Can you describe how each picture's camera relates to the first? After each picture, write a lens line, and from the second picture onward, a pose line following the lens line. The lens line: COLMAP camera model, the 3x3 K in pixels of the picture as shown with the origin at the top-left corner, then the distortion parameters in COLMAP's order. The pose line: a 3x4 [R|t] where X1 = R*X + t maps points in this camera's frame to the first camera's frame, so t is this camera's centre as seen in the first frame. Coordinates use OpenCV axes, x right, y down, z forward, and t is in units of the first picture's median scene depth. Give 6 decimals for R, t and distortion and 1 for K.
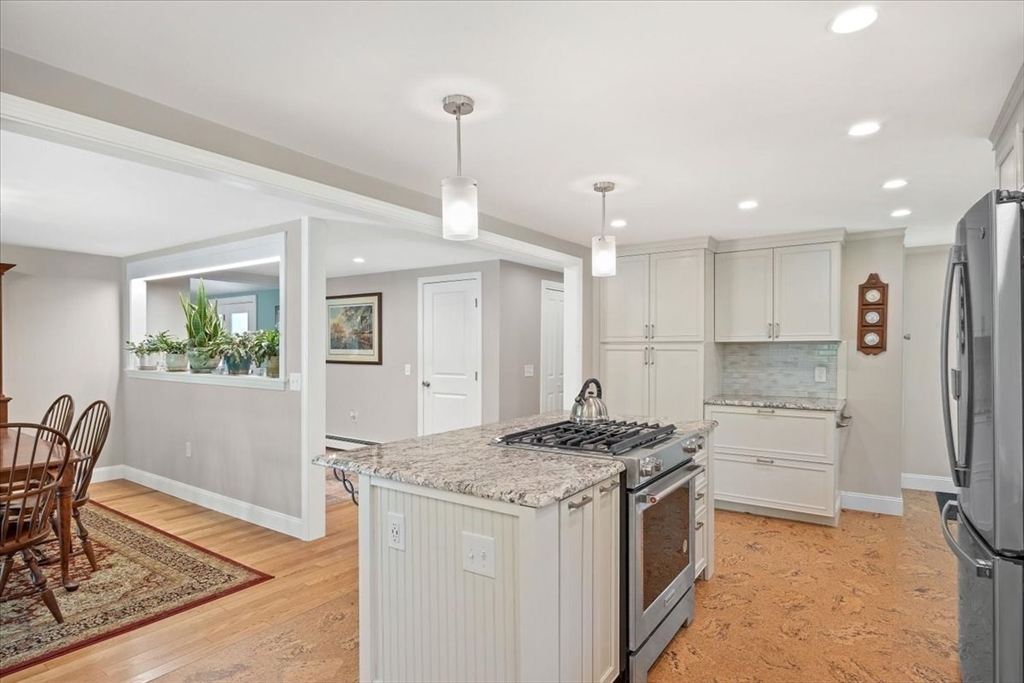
lens RADIAL K [[535.1, 0, 505.5], [0, 535.1, 348.6], [0, 0, 1]] dist [-0.011030, 0.000632]
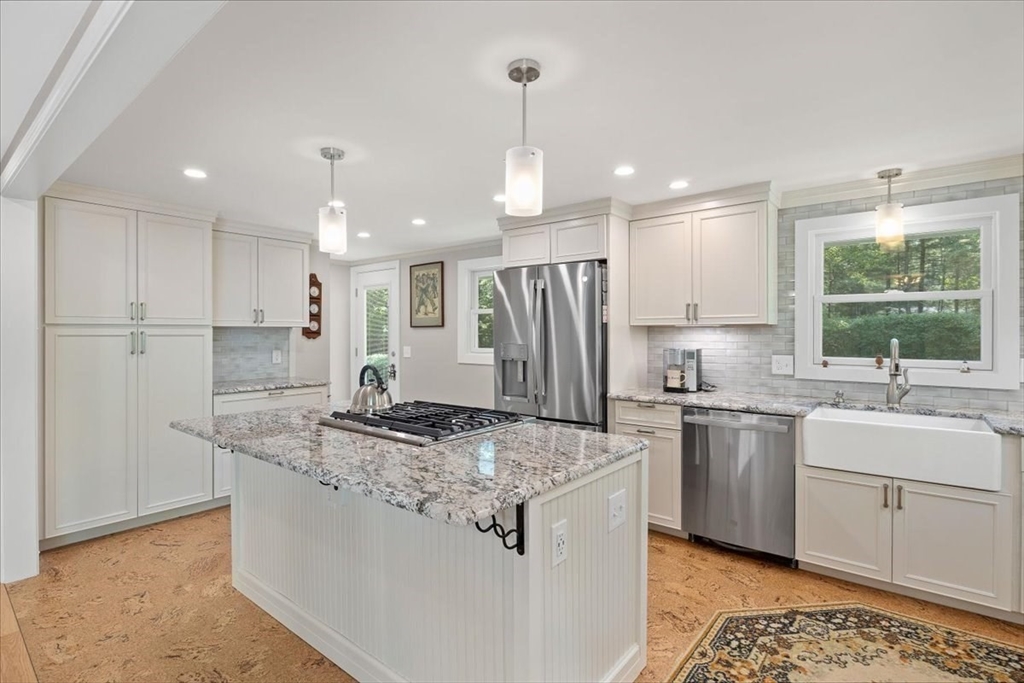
lens RADIAL K [[506.5, 0, 512.9], [0, 506.5, 330.3], [0, 0, 1]] dist [0.000473, -0.000650]
pose [[0.068980, 0.008871, 0.997579, -0.468484], [-0.000770, 0.999961, -0.008839, 0.002251], [-0.997618, -0.000158, 0.068984, 0.461884]]
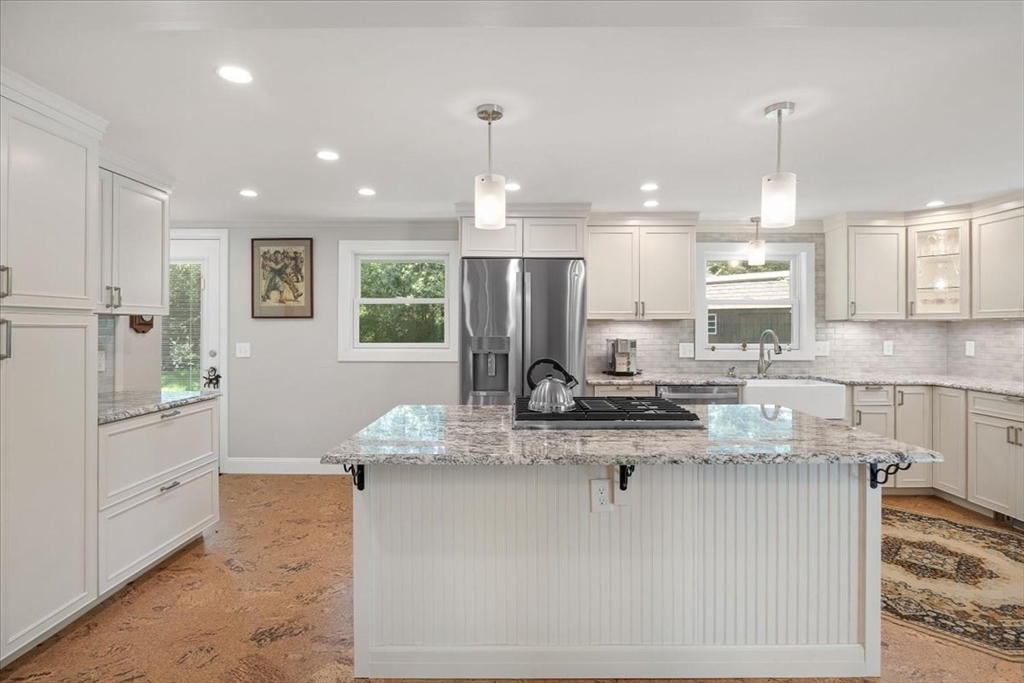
lens RADIAL K [[506.5, 0, 512.7], [0, 506.5, 333.1], [0, 0, 1]] dist [0.000473, -0.000650]
pose [[-0.571954, -0.005670, 0.820266, -0.304458], [-0.000814, 0.999980, 0.006344, 0.007028], [-0.820286, 0.002961, -0.571947, 0.999487]]
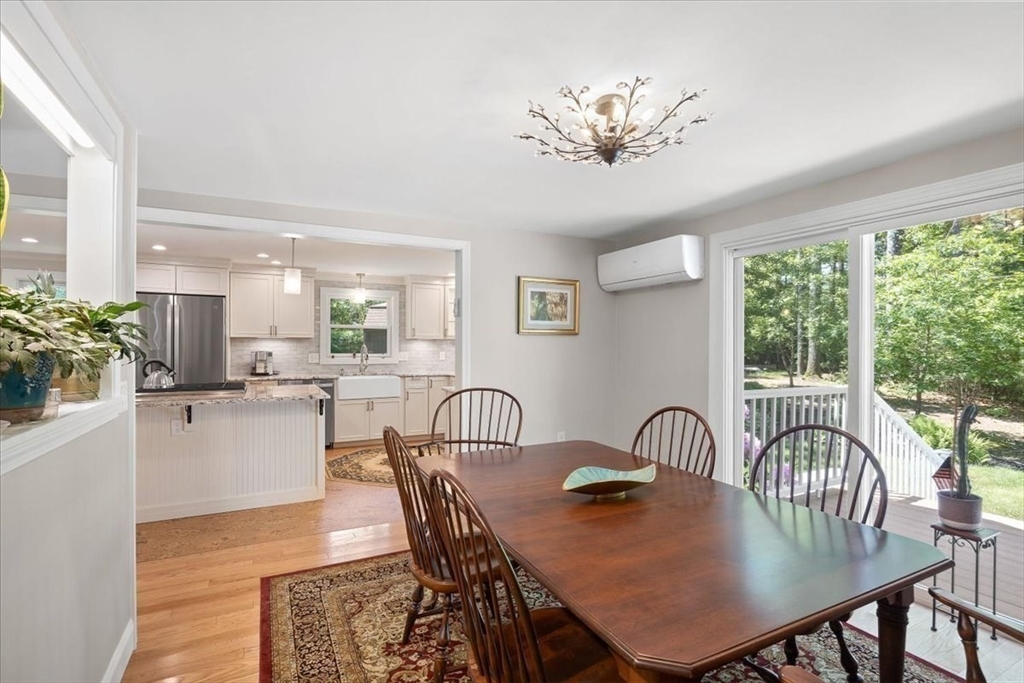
lens RADIAL K [[506.5, 0, 512.1], [0, 506.5, 340.2], [0, 0, 1]] dist [0.000473, -0.000650]
pose [[-0.877123, 0.000869, 0.480266, -0.952376], [-0.003800, 0.999955, -0.008749, 0.004511], [-0.480252, -0.009500, -0.877079, 1.189604]]
